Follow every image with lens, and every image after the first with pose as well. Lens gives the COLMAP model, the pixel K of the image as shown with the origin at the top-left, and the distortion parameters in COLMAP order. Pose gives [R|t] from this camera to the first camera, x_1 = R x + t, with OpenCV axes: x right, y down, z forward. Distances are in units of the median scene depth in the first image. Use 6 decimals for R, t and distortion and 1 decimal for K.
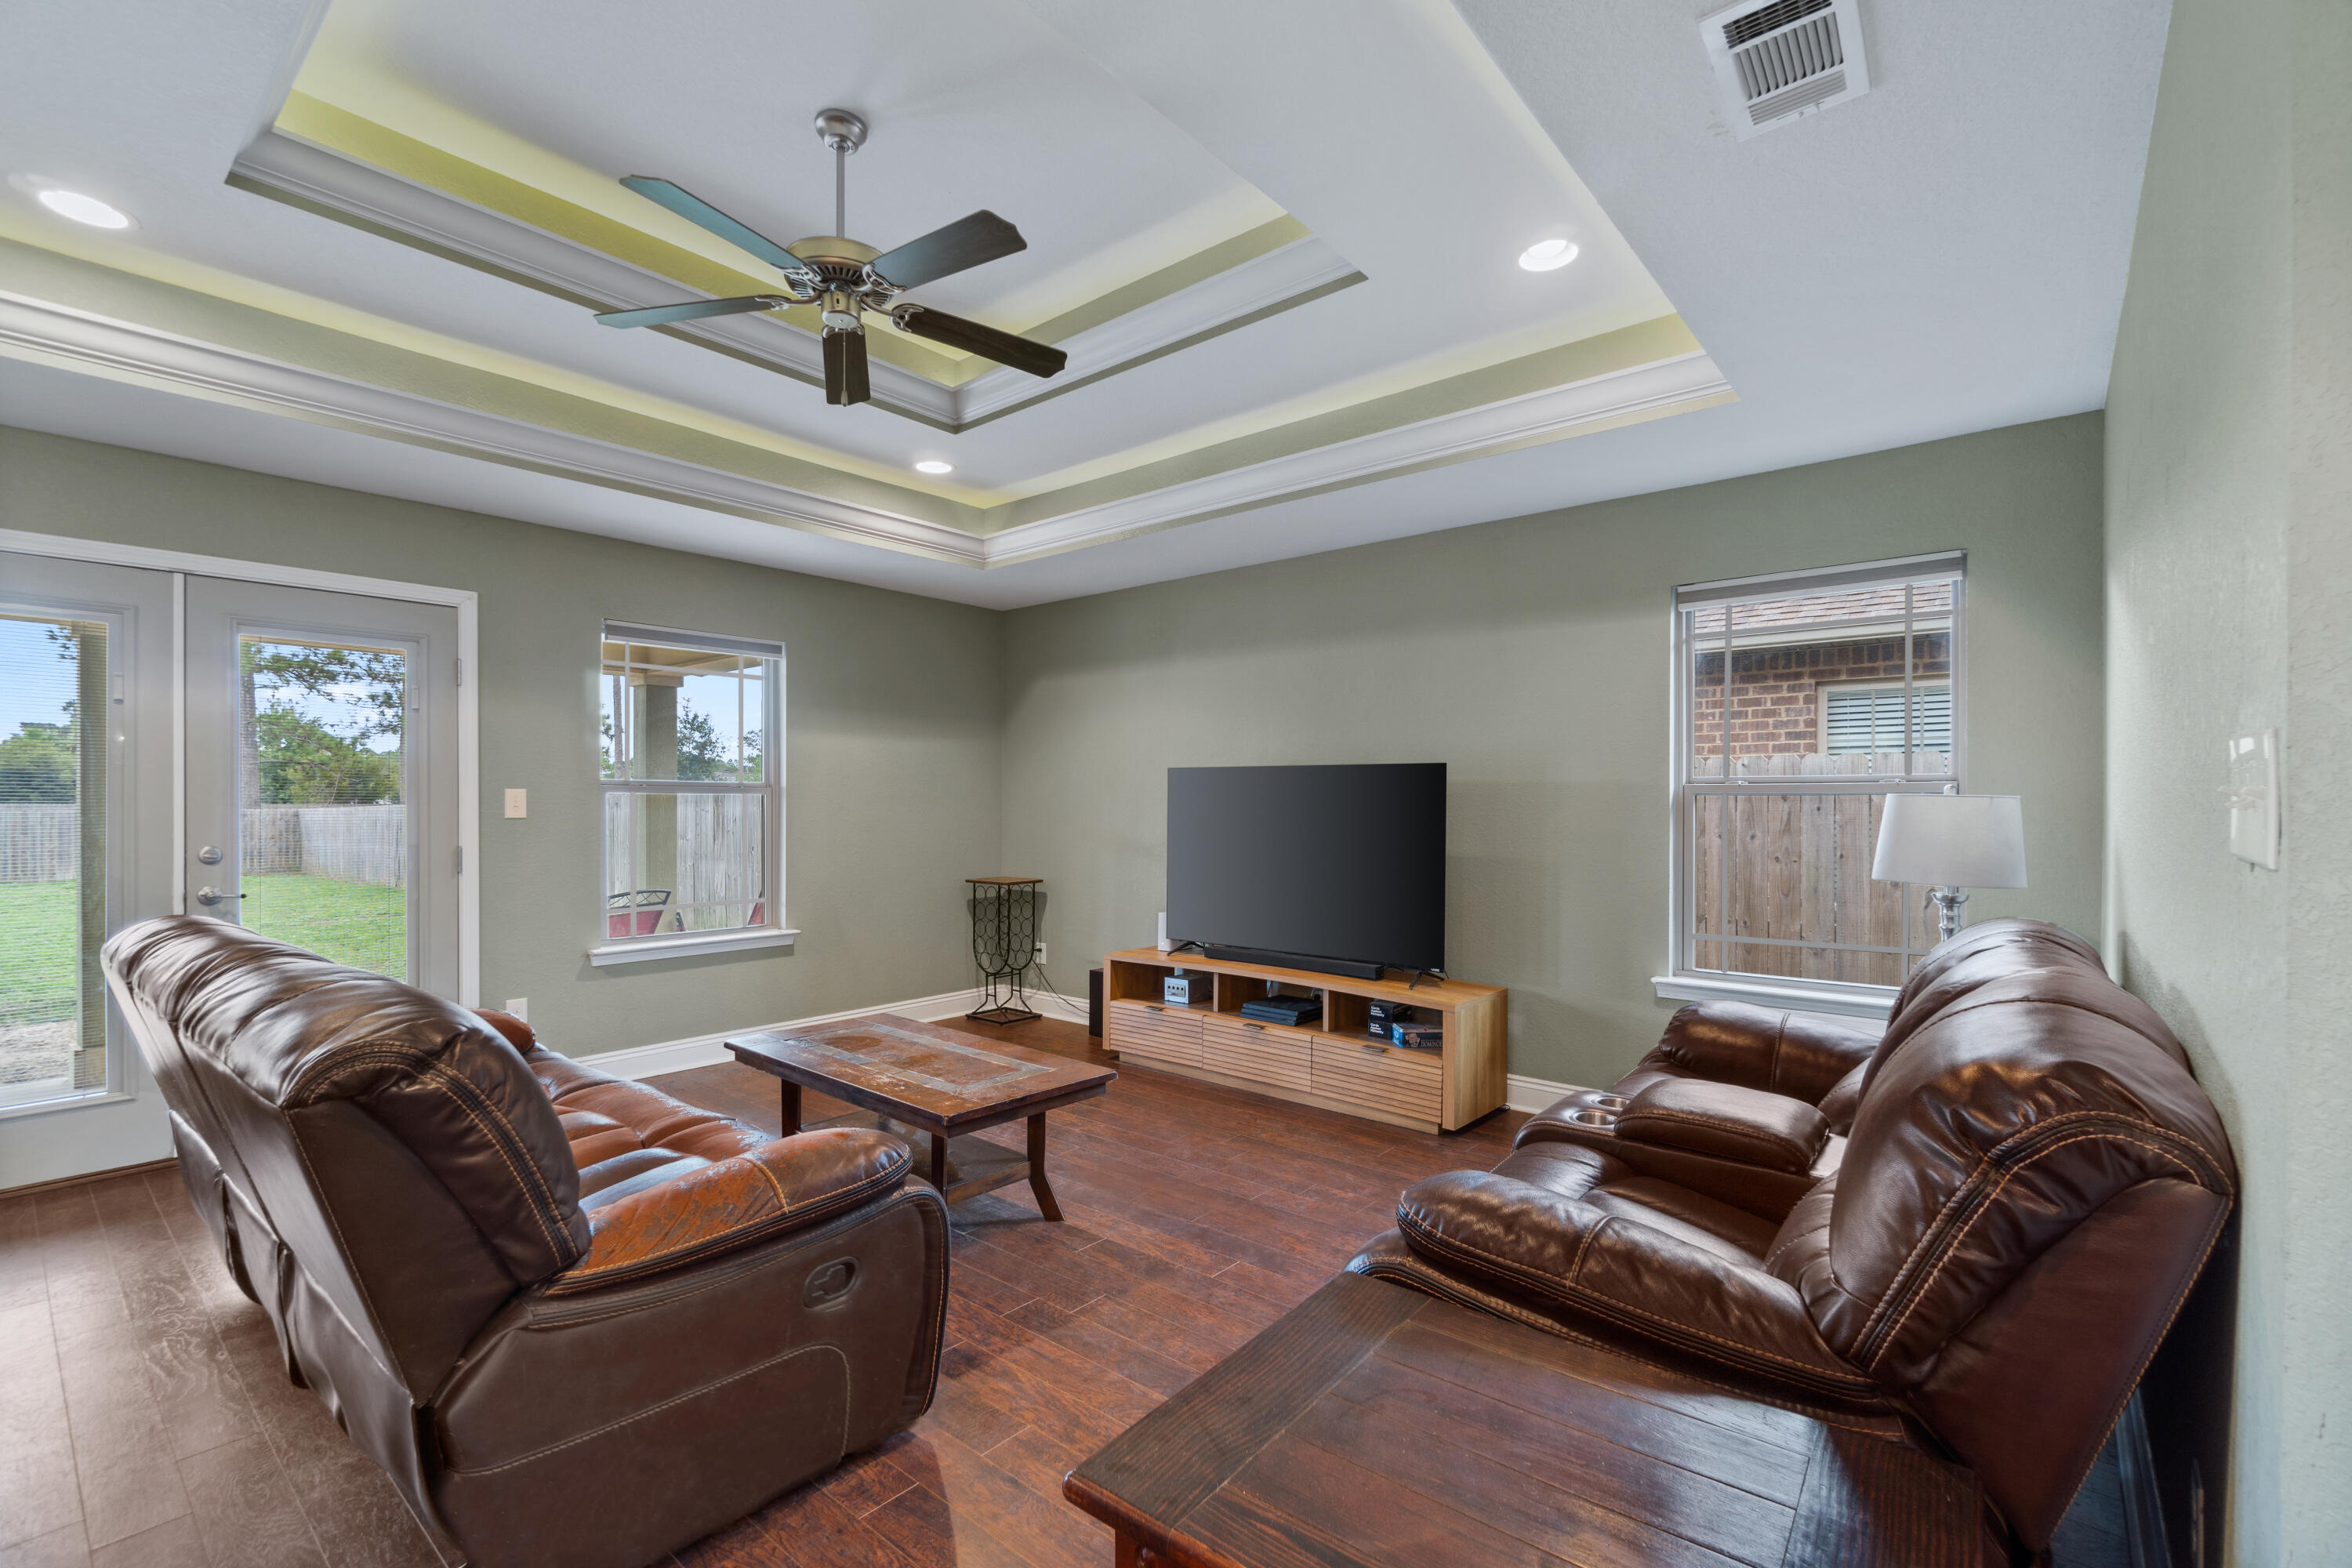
lens RADIAL K [[1022.3, 0, 1159.5], [0, 1022.3, 789.4], [0, 0, 1]] dist [-0.000231, 0.000683]
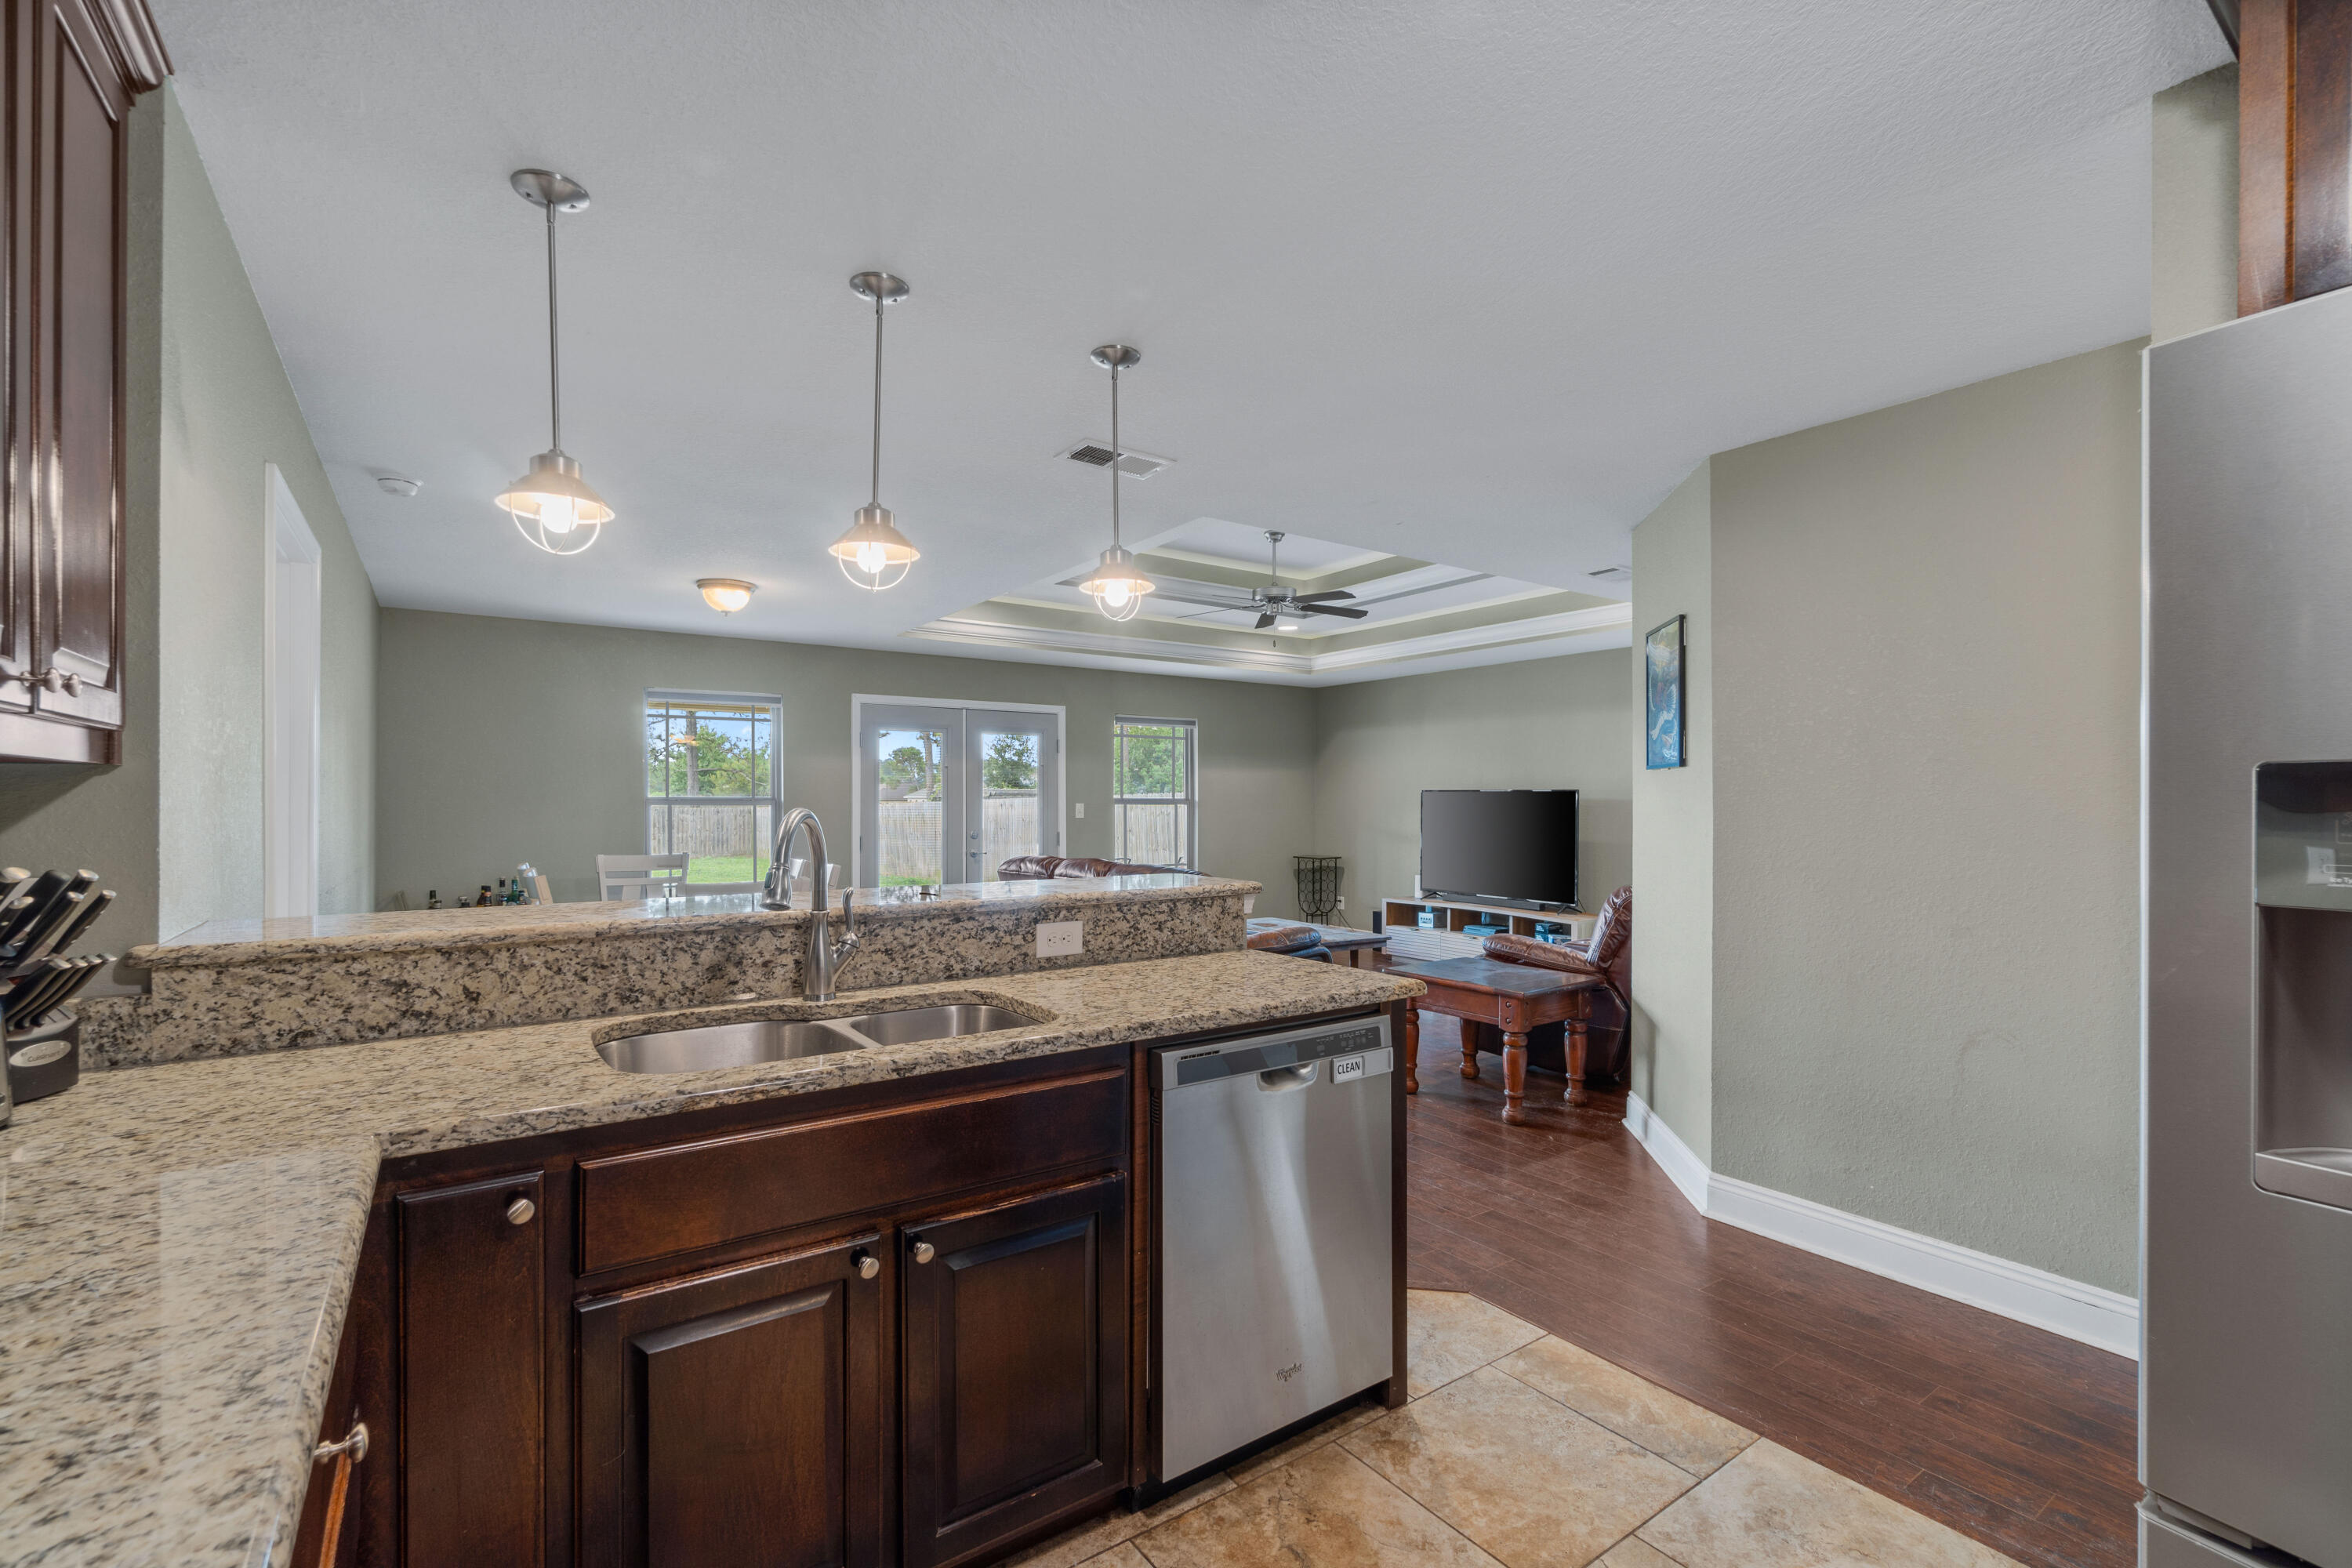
lens RADIAL K [[1022.3, 0, 1147.1], [0, 1022.3, 789.4], [0, 0, 1]] dist [-0.000231, 0.000683]
pose [[0.963716, -0.002555, -0.266916, 0.024699], [0.003324, 0.999992, 0.002431, -0.028156], [0.266907, -0.003230, 0.963717, -0.808858]]
